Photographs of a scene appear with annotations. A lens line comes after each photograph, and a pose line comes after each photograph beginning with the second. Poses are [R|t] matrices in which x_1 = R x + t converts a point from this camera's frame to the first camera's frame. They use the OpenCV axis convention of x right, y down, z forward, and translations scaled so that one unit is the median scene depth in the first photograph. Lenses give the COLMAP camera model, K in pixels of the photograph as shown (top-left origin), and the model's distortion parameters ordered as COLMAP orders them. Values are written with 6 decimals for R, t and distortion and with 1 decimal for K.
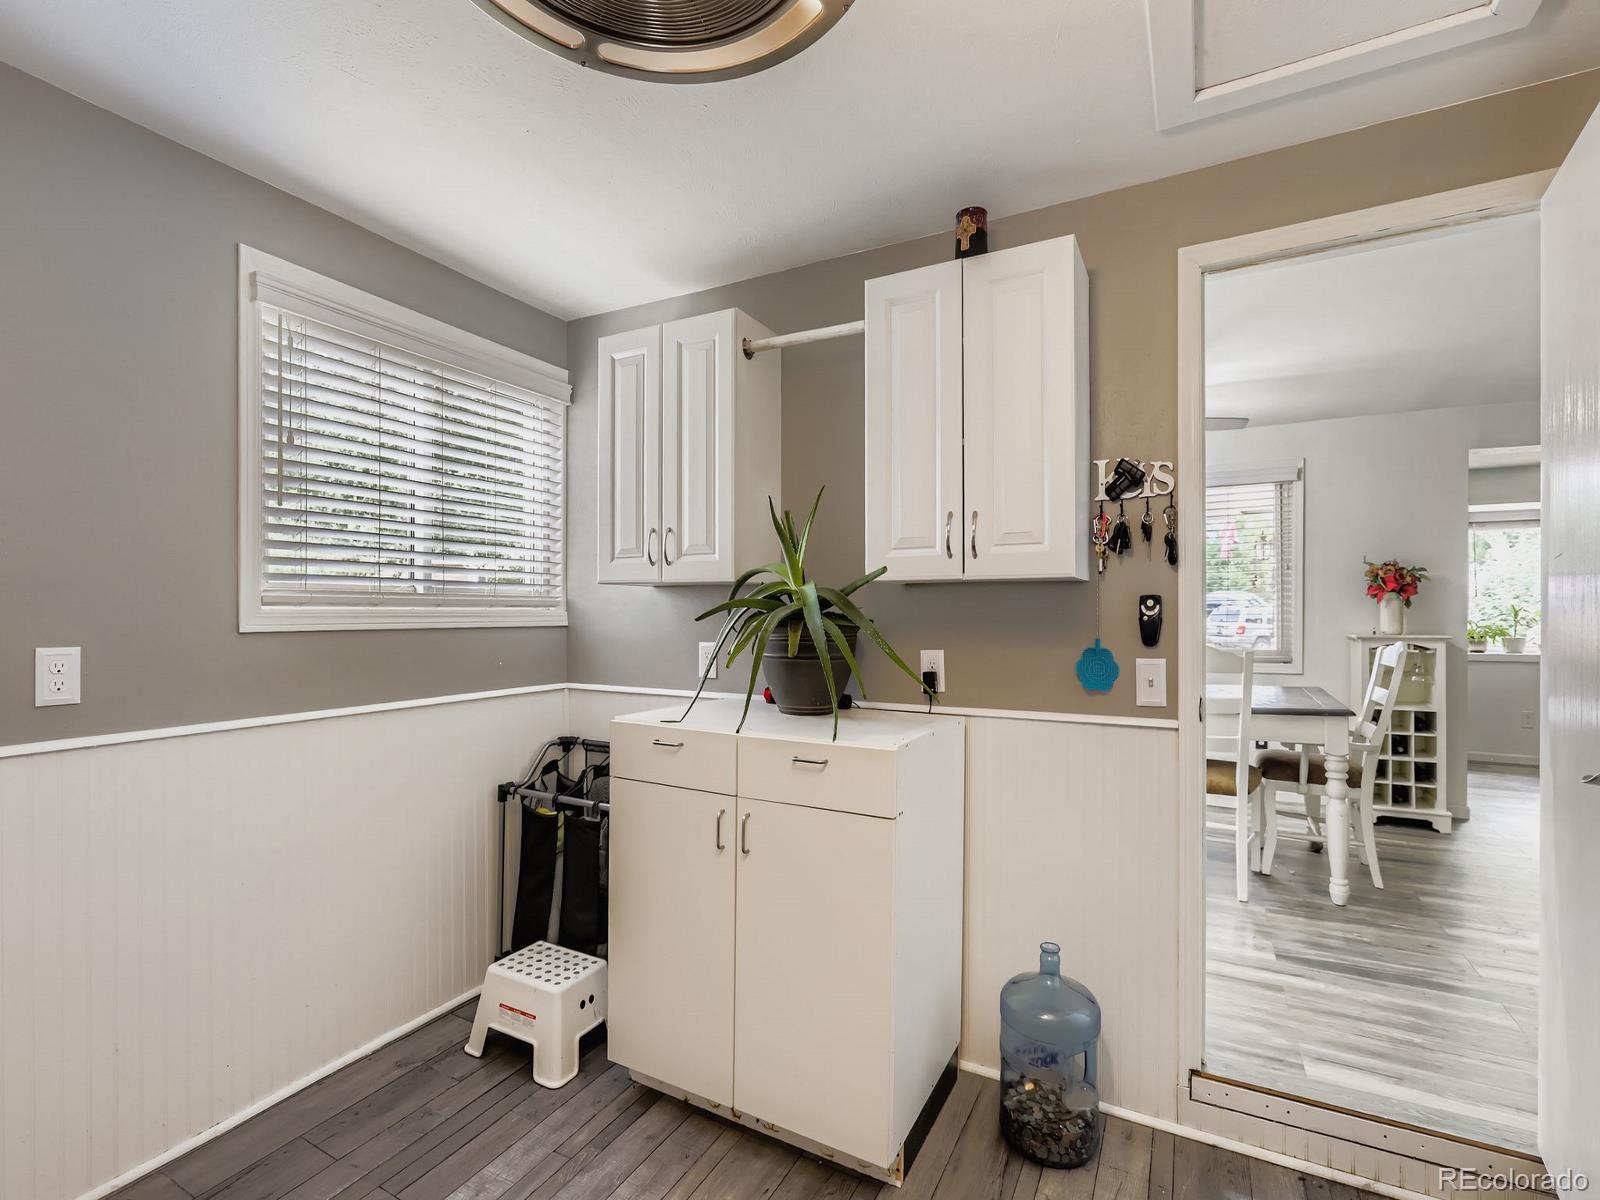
lens RADIAL K [[723.7, 0, 806.6], [0, 723.7, 603.7], [0, 0, 1]] dist [-0.003371, 0.000162]
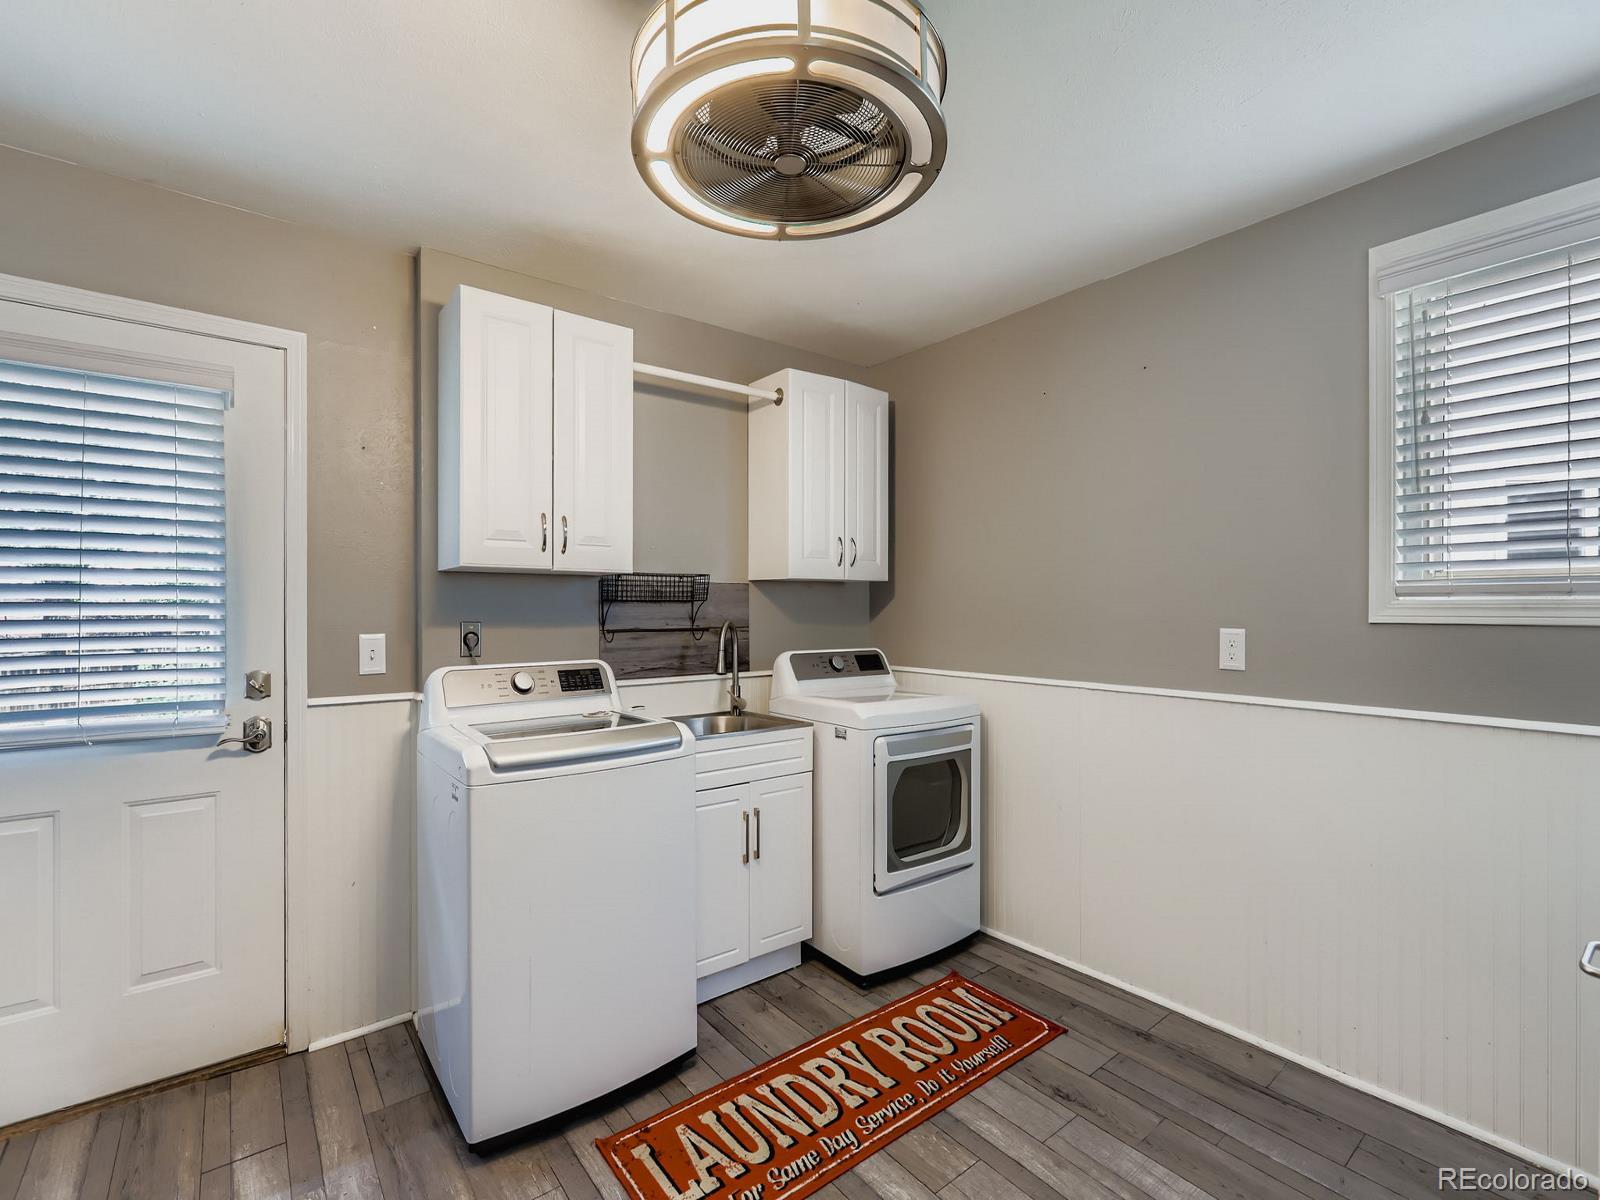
lens RADIAL K [[723.7, 0, 806.6], [0, 723.7, 603.7], [0, 0, 1]] dist [-0.003371, 0.000162]
pose [[-0.397440, -0.007456, -0.917598, 0.488686], [0.004962, 0.999935, -0.010274, 0.019058], [0.917615, -0.008637, -0.397377, 0.665327]]
